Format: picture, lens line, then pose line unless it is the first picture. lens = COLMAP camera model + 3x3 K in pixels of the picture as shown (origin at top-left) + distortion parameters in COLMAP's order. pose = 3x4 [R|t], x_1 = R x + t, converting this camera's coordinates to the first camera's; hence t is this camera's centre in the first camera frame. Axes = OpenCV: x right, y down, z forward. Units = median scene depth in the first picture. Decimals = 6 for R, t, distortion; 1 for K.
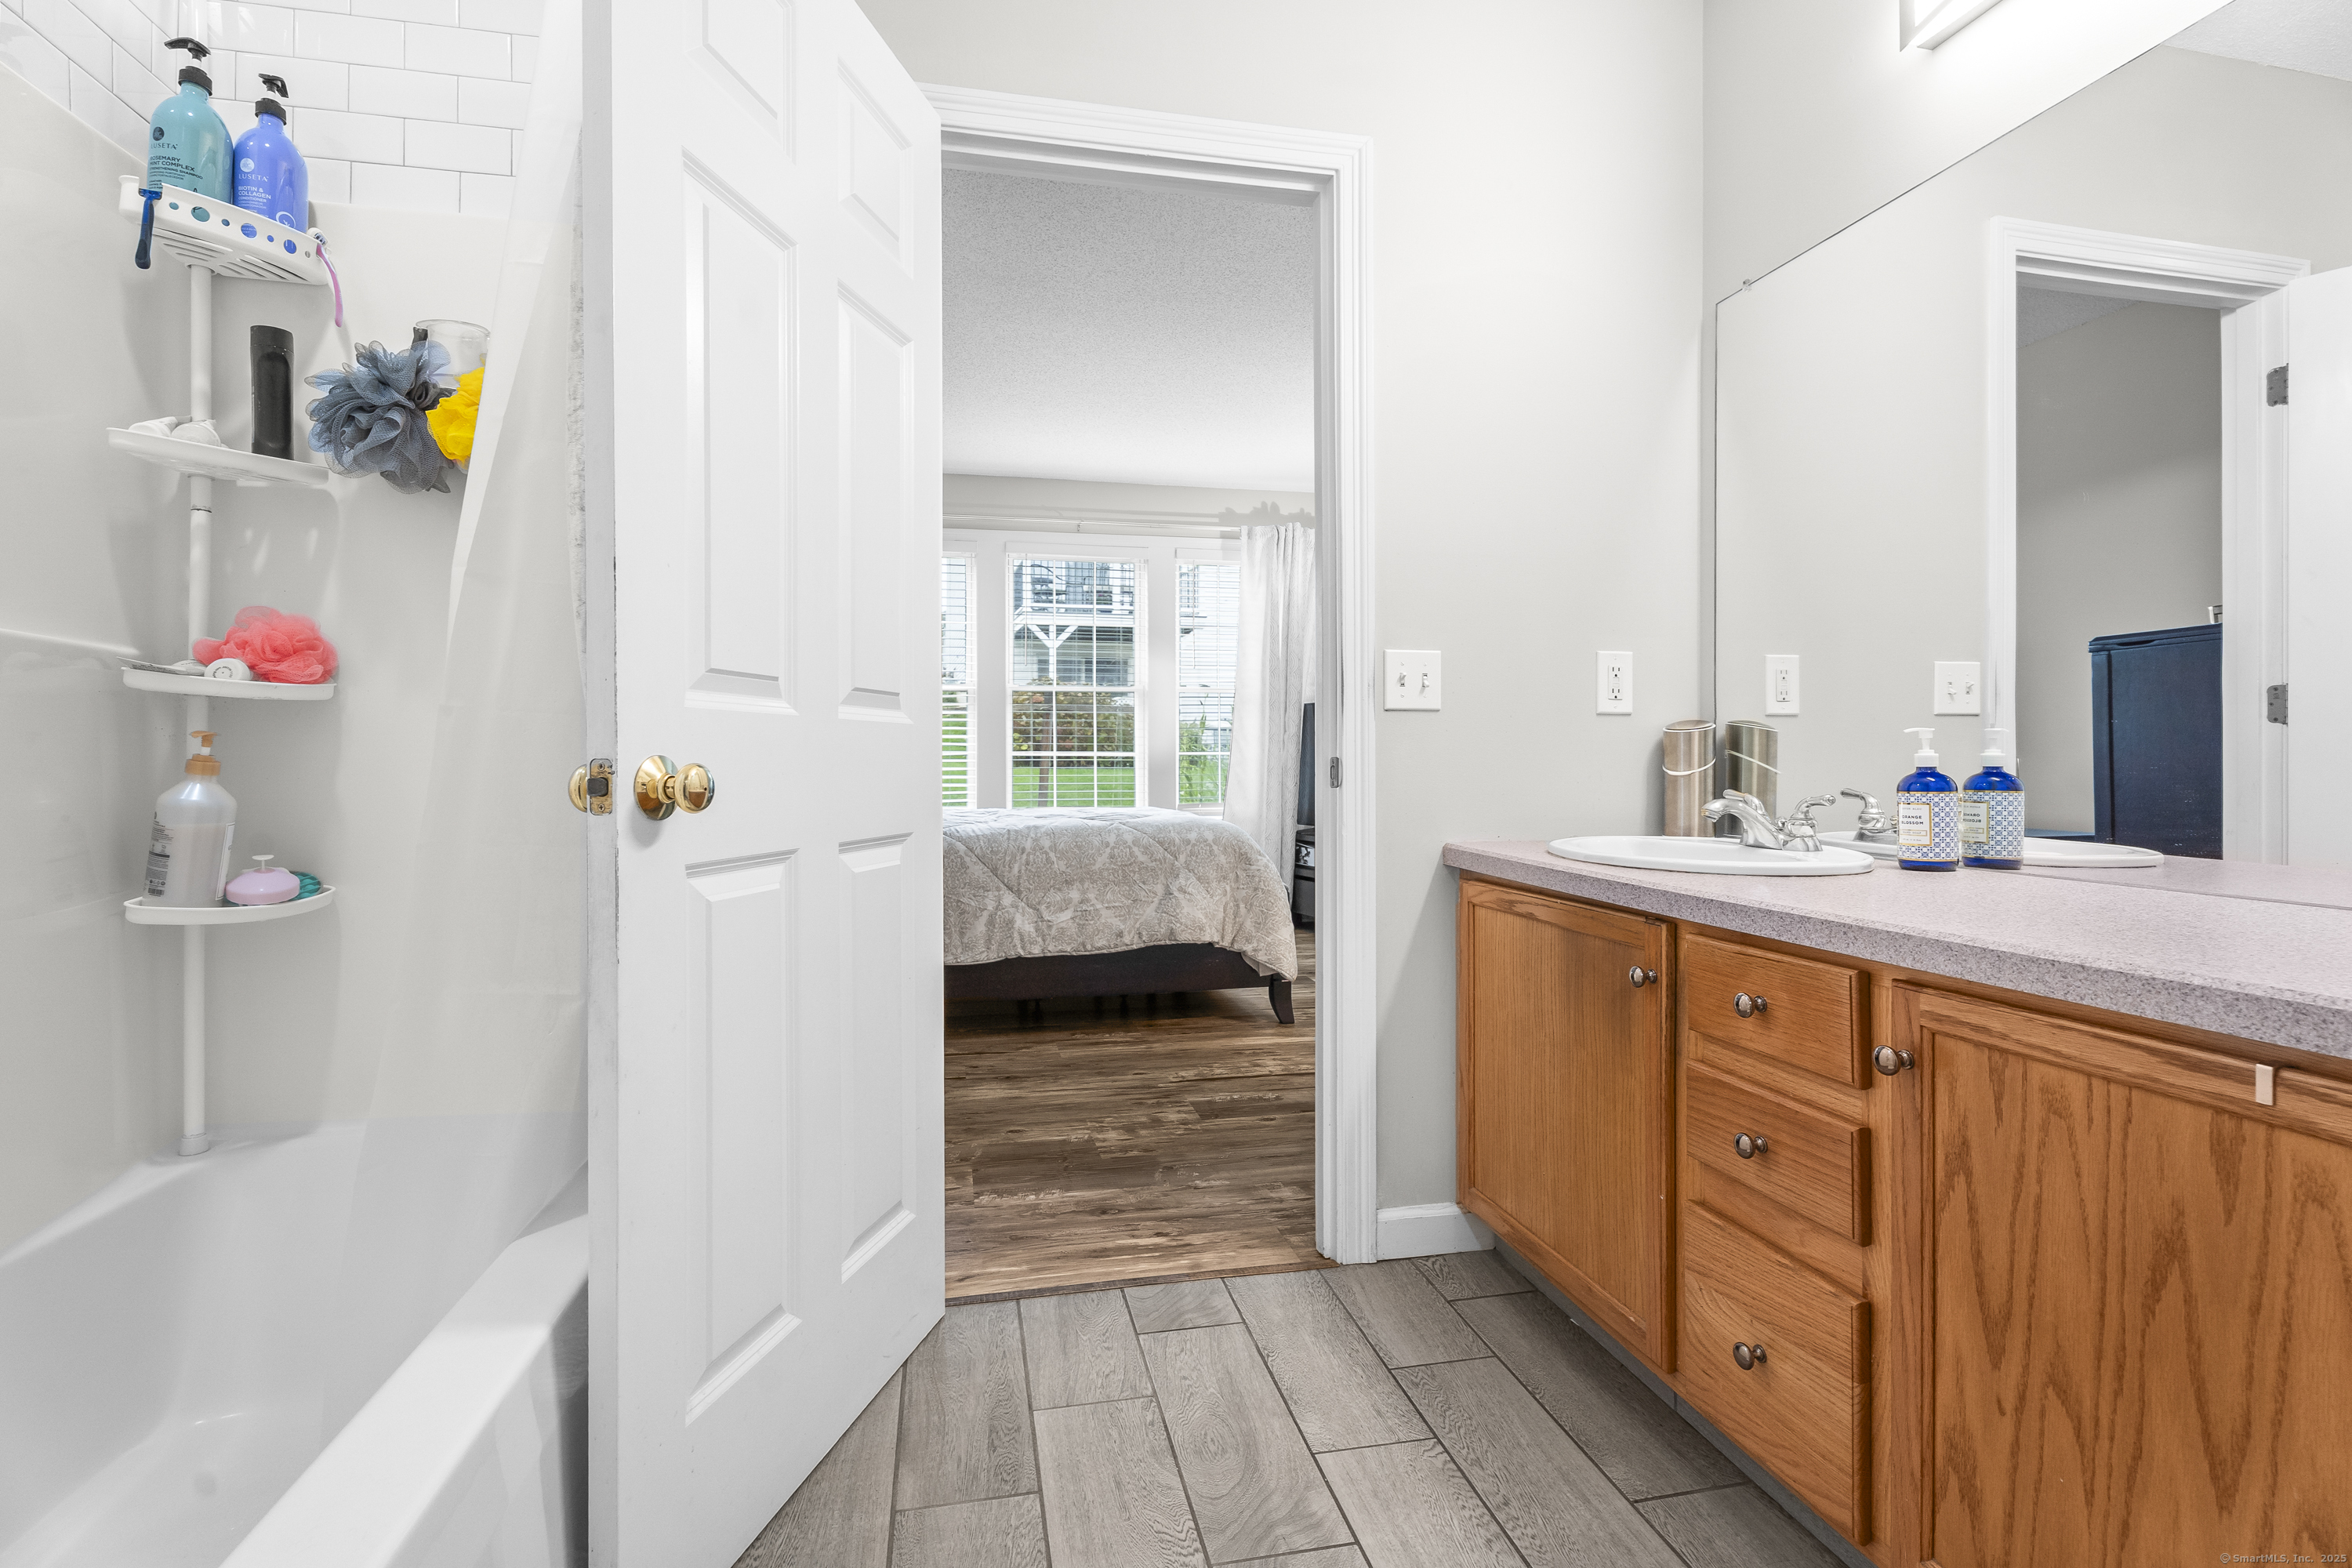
lens RADIAL K [[1058.3, 0, 1190.0], [0, 1058.3, 773.1], [0, 0, 1]] dist [0.002721, 0.002732]
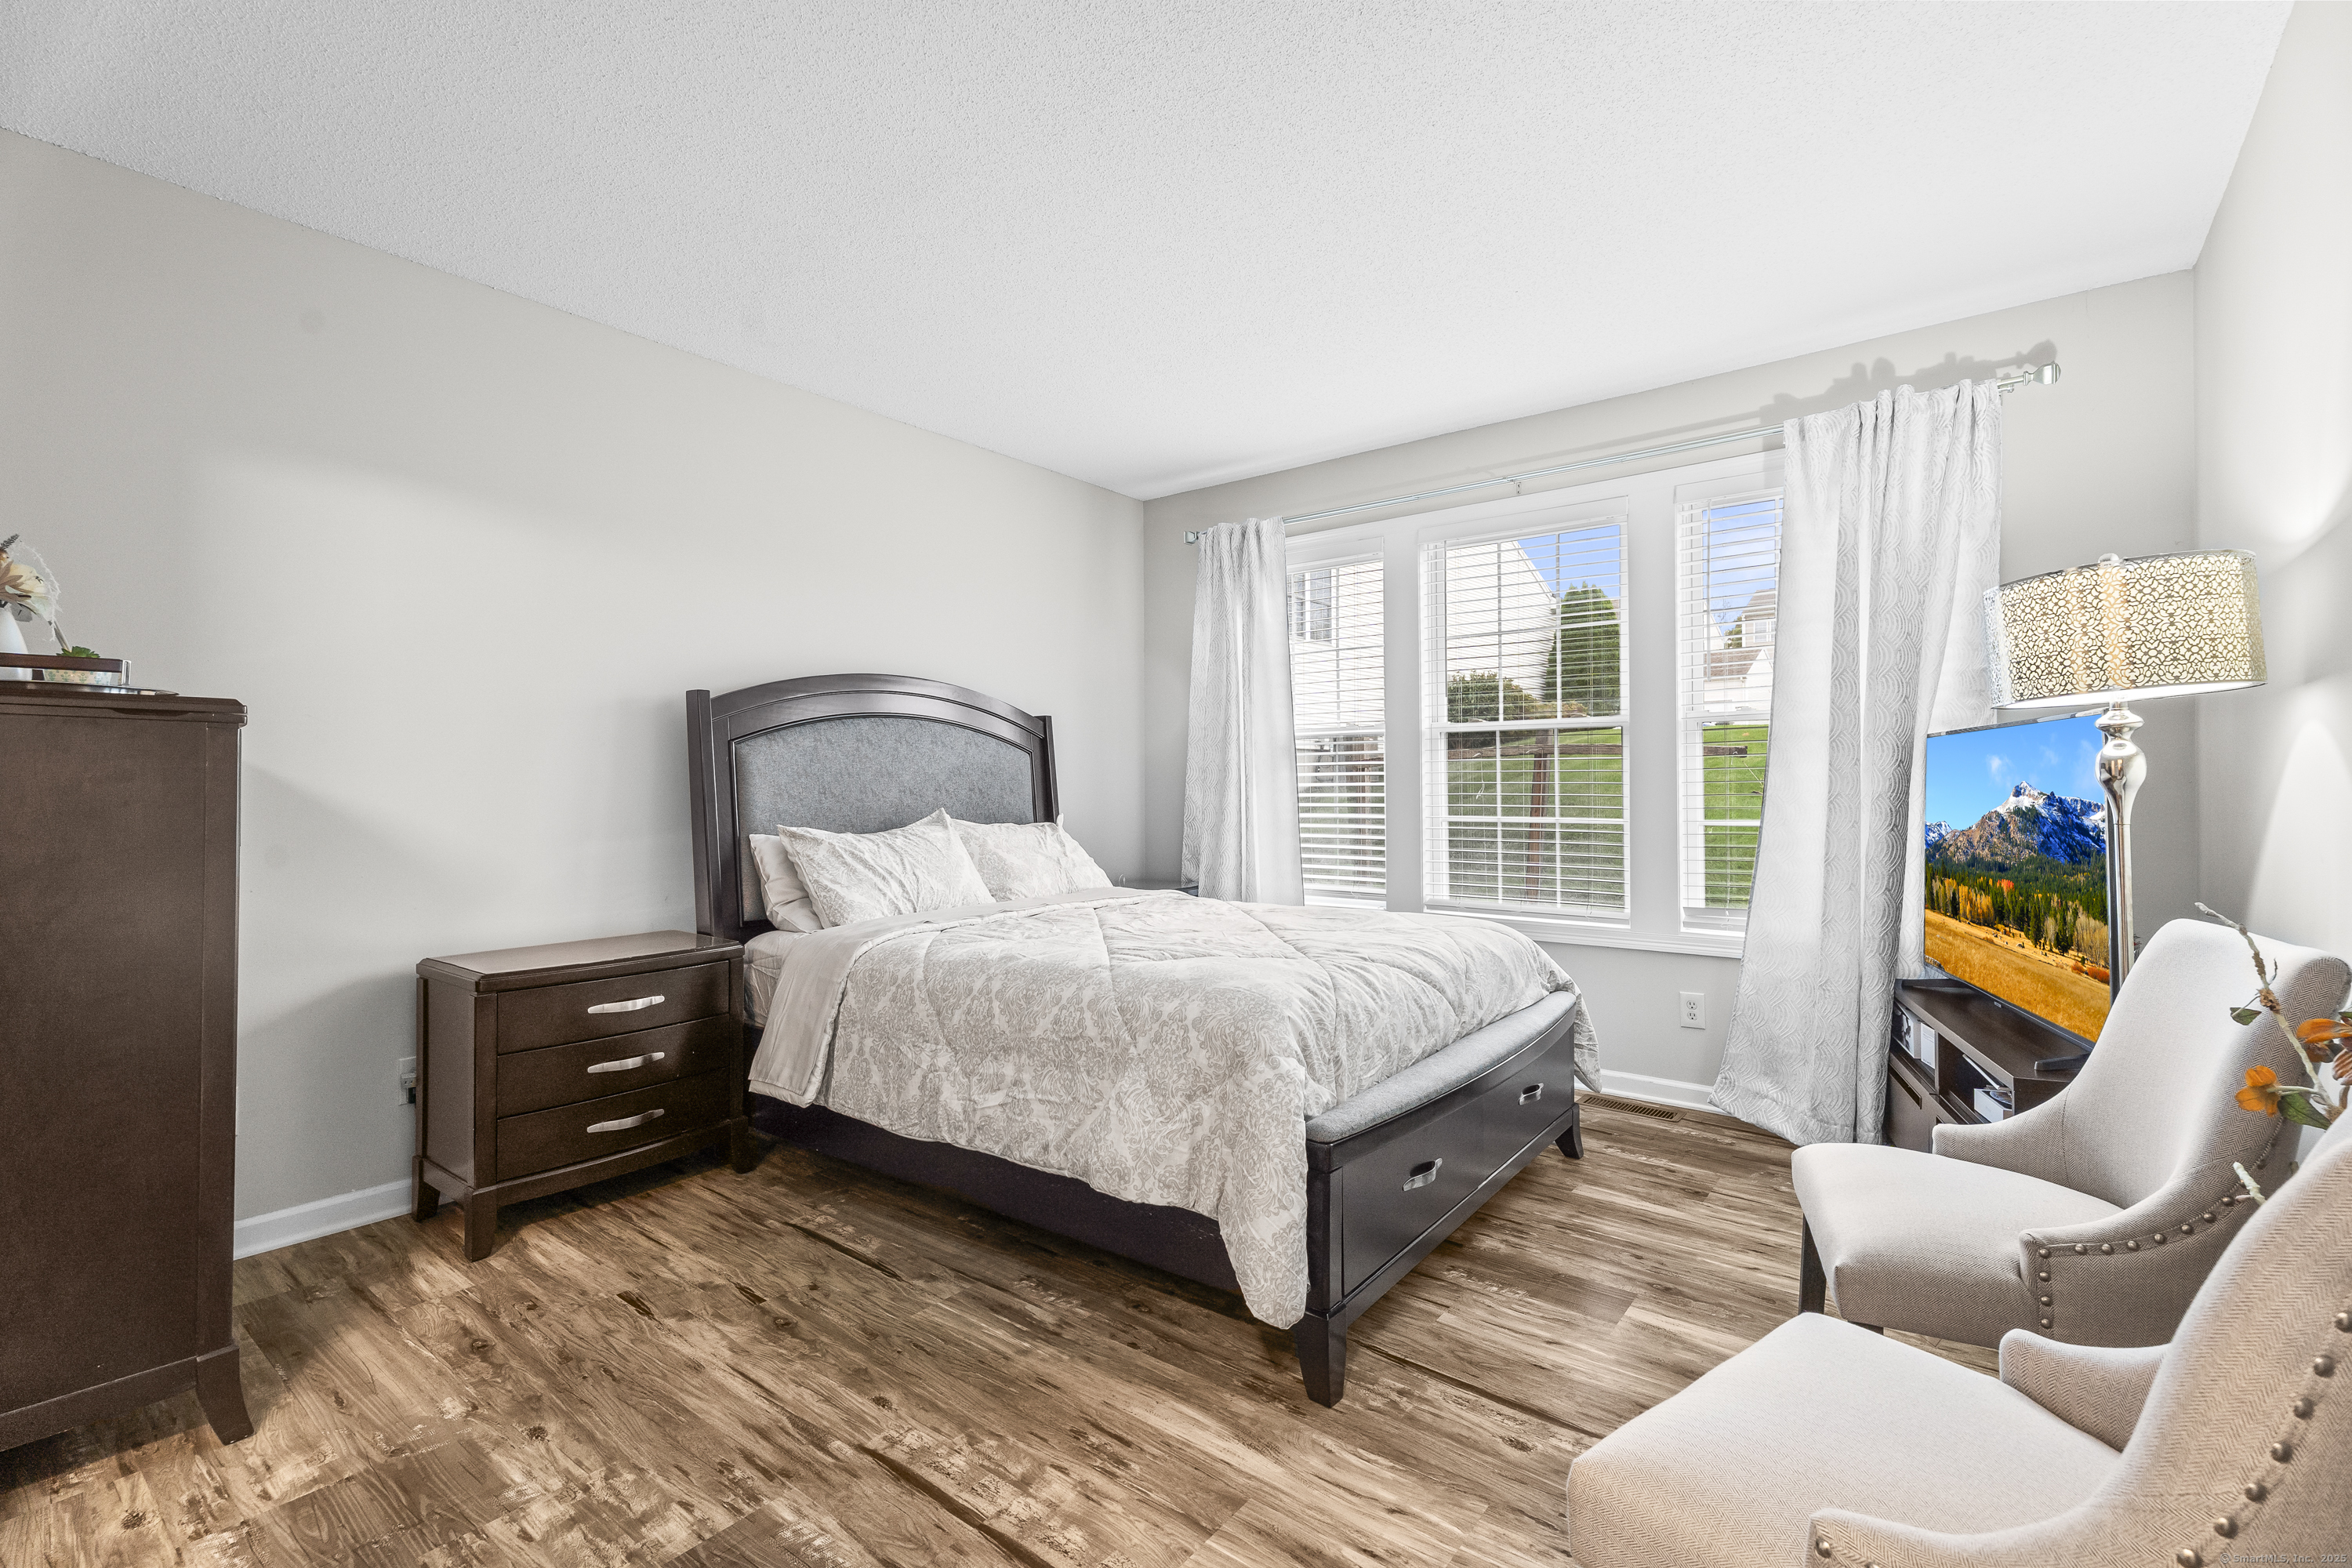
lens RADIAL K [[1058.3, 0, 1186.9], [0, 1058.3, 776.9], [0, 0, 1]] dist [0.002721, 0.002732]
pose [[0.620900, -0.005655, -0.783869, 0.492384], [-0.004545, 0.999931, -0.010814, -0.063739], [0.783877, 0.010277, 0.620832, 0.686886]]
